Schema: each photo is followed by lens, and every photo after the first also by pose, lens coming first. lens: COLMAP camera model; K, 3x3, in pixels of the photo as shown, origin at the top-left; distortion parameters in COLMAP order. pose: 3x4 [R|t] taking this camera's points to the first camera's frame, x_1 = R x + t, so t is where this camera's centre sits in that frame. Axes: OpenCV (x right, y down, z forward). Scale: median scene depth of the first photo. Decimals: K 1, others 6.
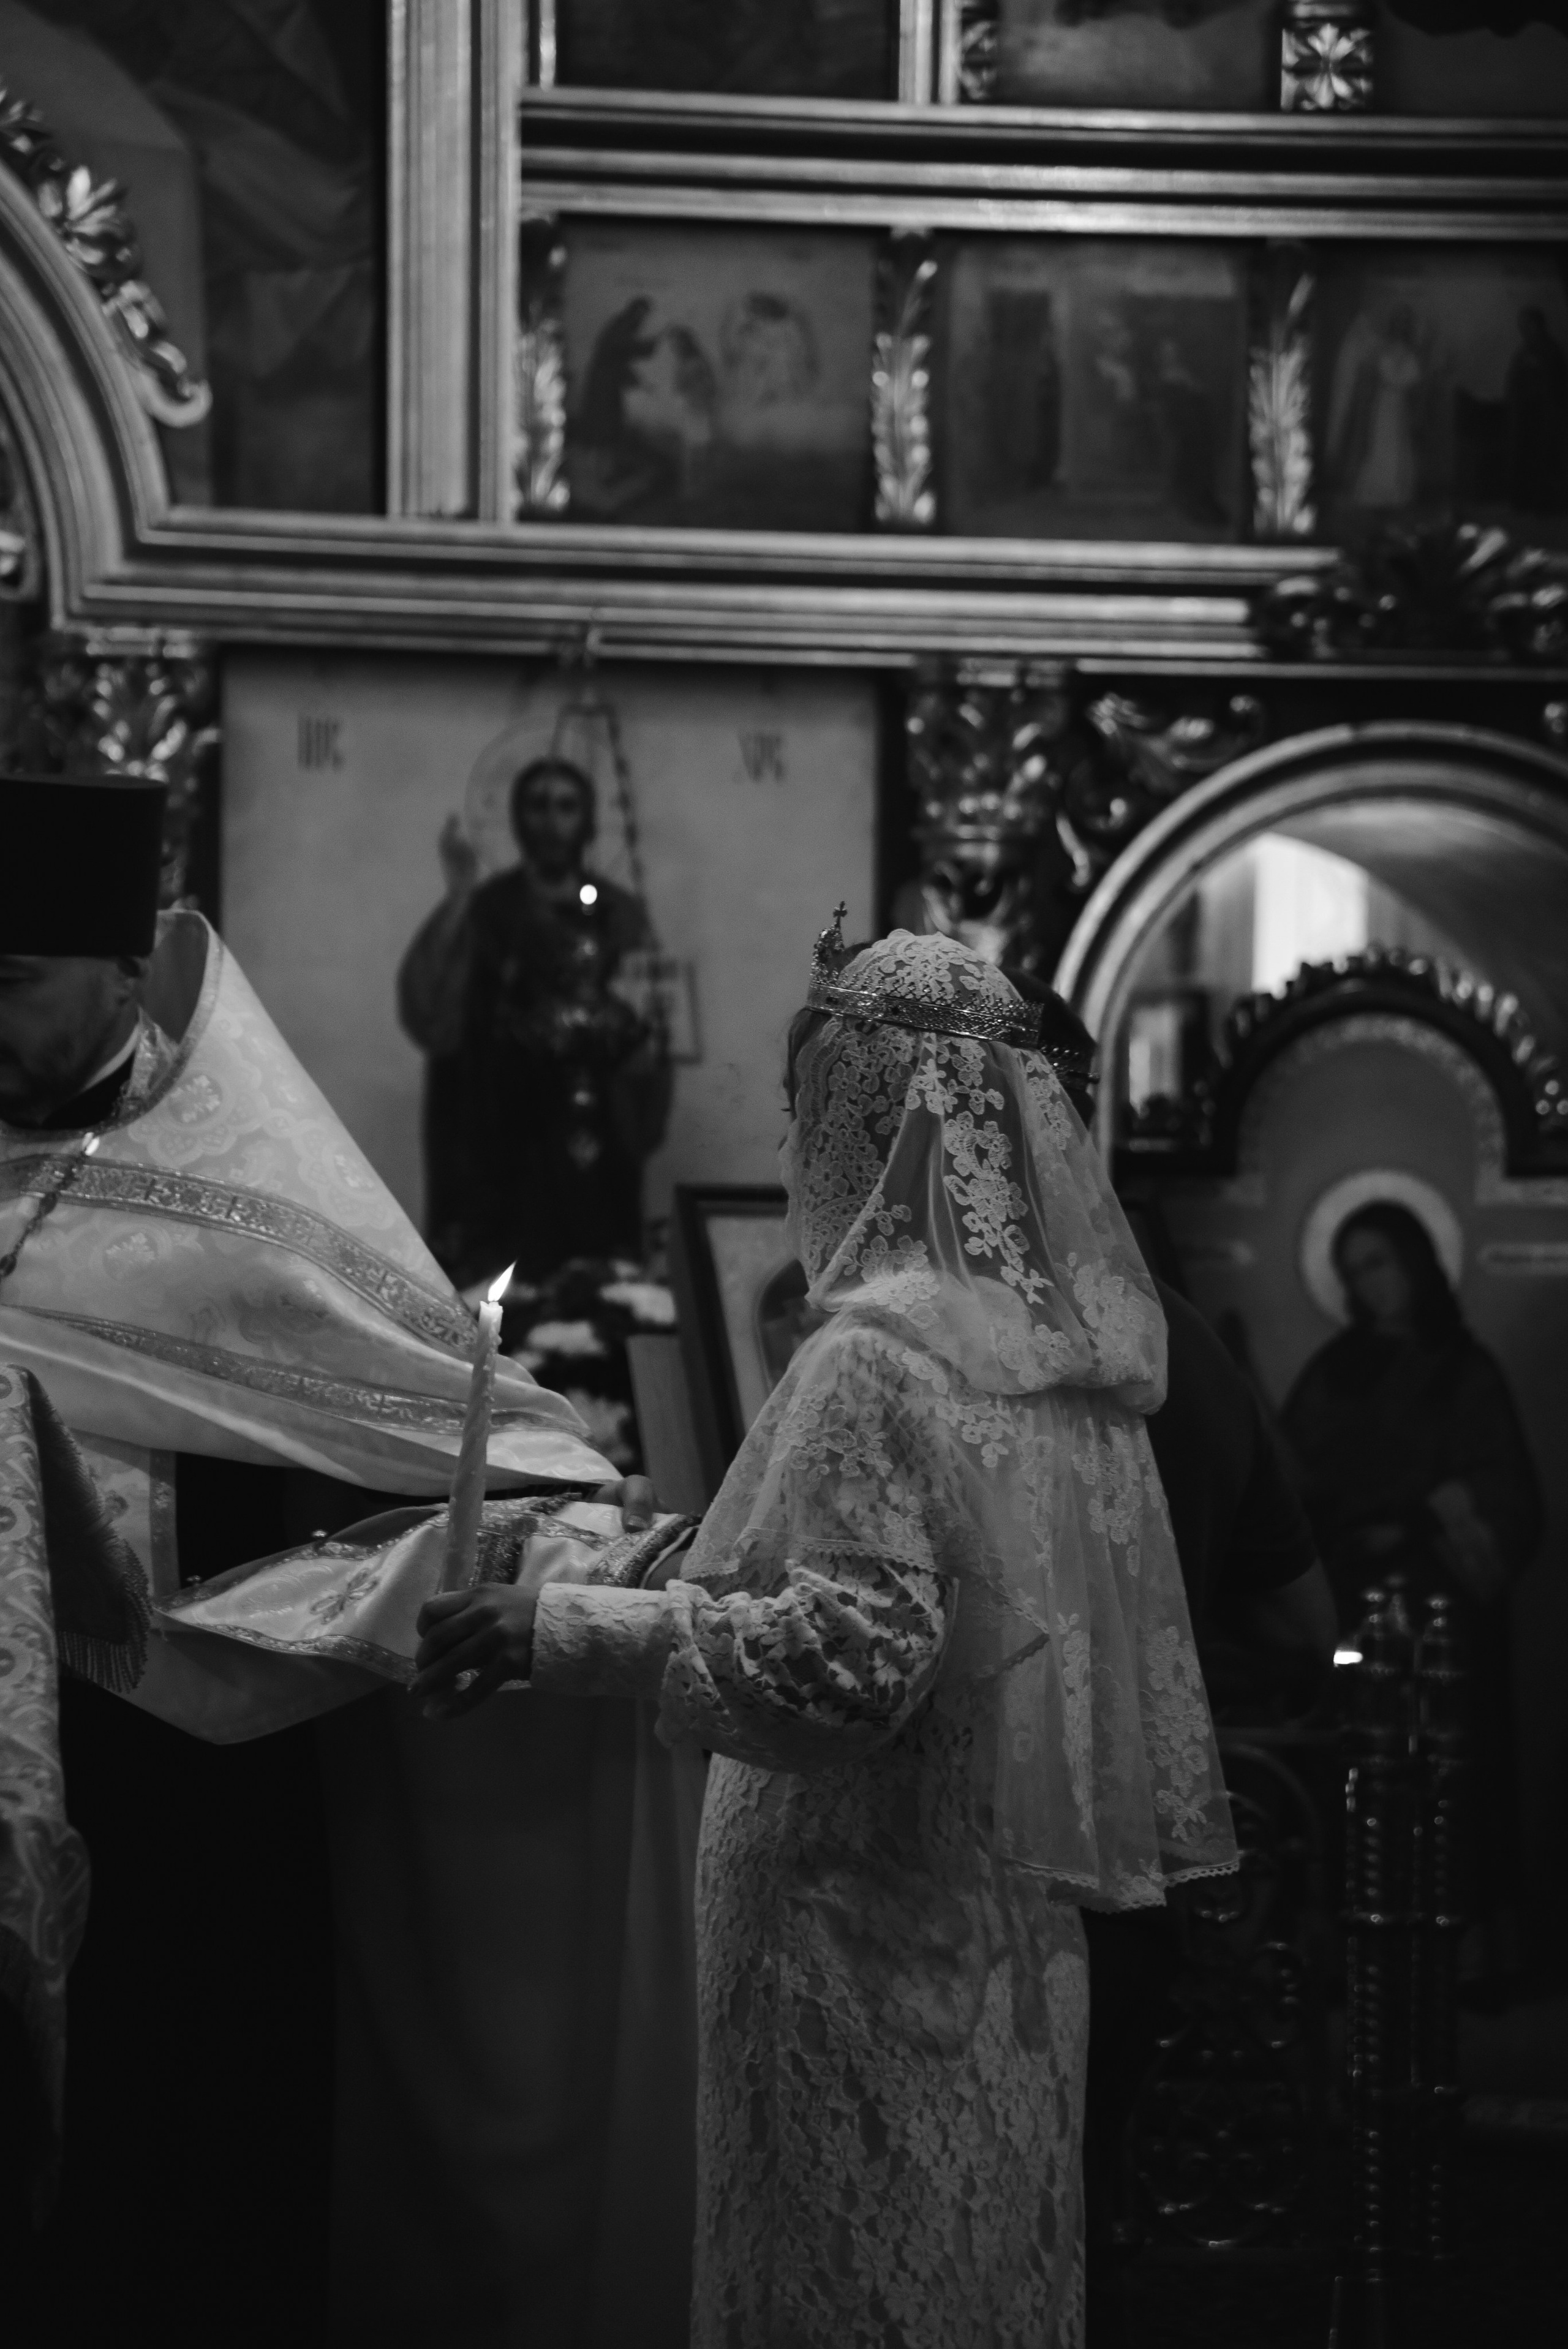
lens RADIAL K [[6989.8, 0, 784.0], [0, 6989.8, 1174.5], [0, 0, 1]] dist [1.171355, -1.297855]
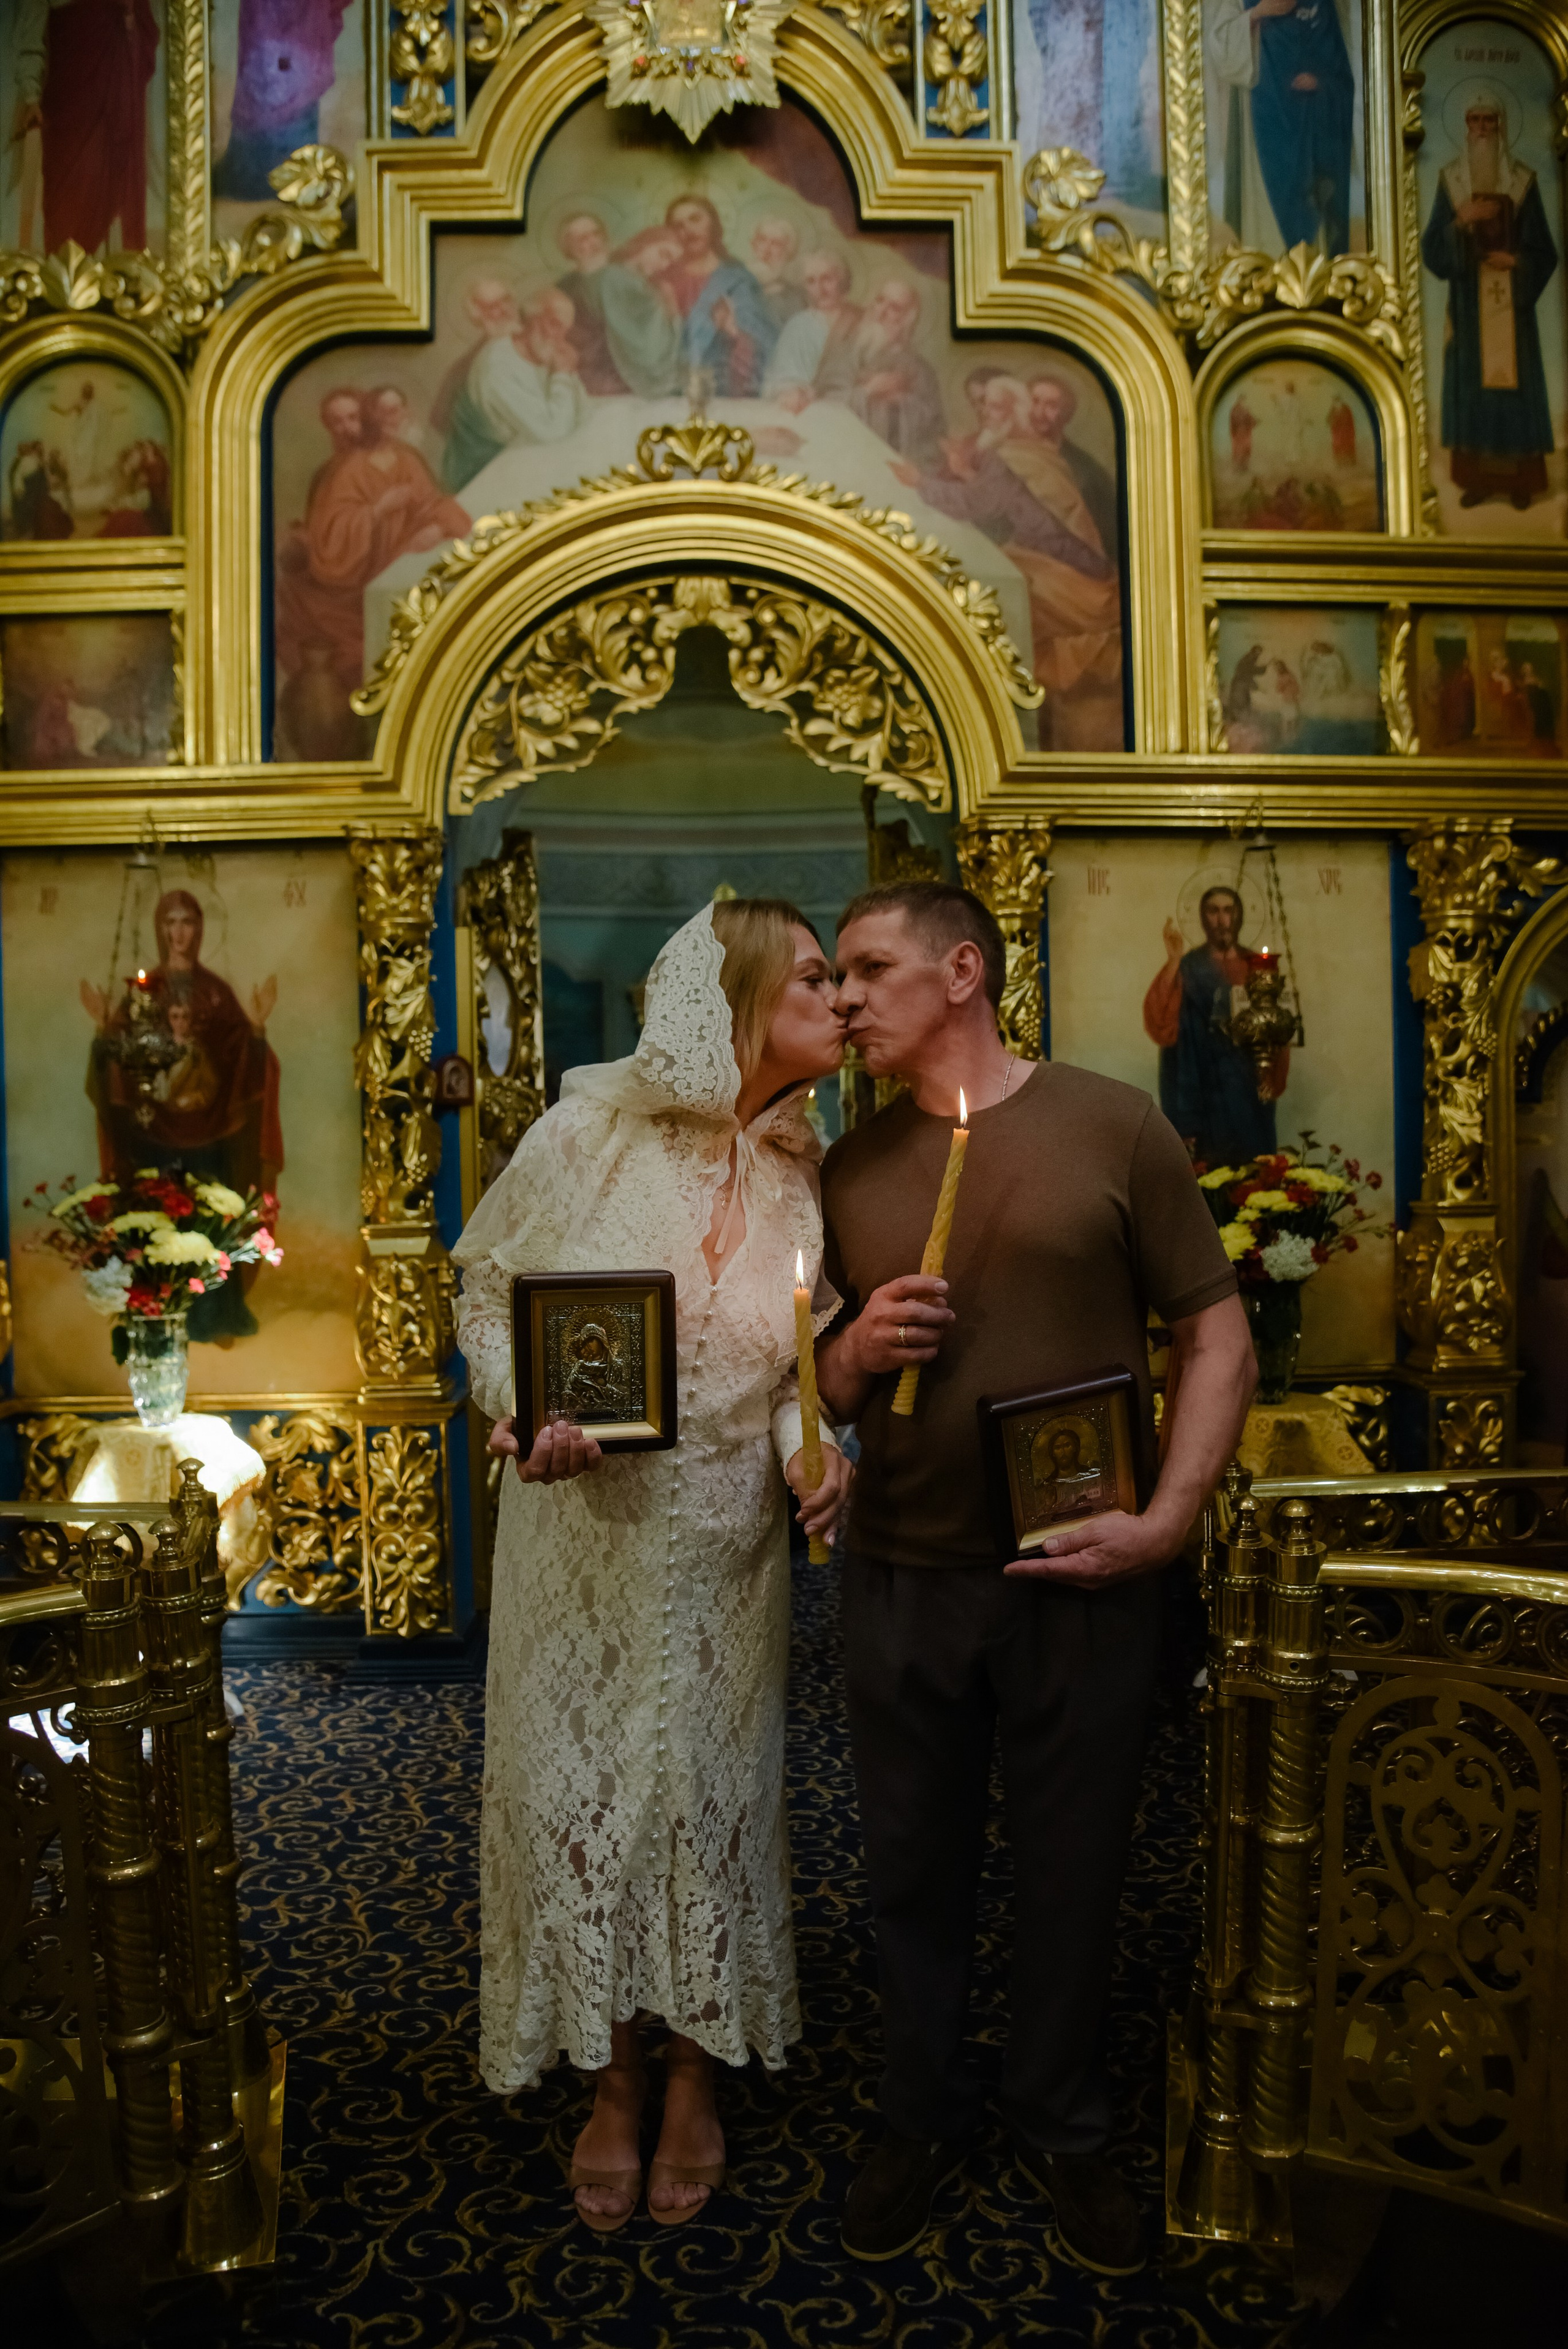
lens RADIAL K [[1559.8, 0, 786.8], [0, 1559.8, 1197.7], [0, 0, 1]] dist [-0.119627, 0.057449]
pose [[0.993909, -0.031098, -0.105729, -0.106836], [0.035375, 0.998620, 0.038825, 0.003318], [0.104375, -0.042329, 0.993637, 0.583505]]
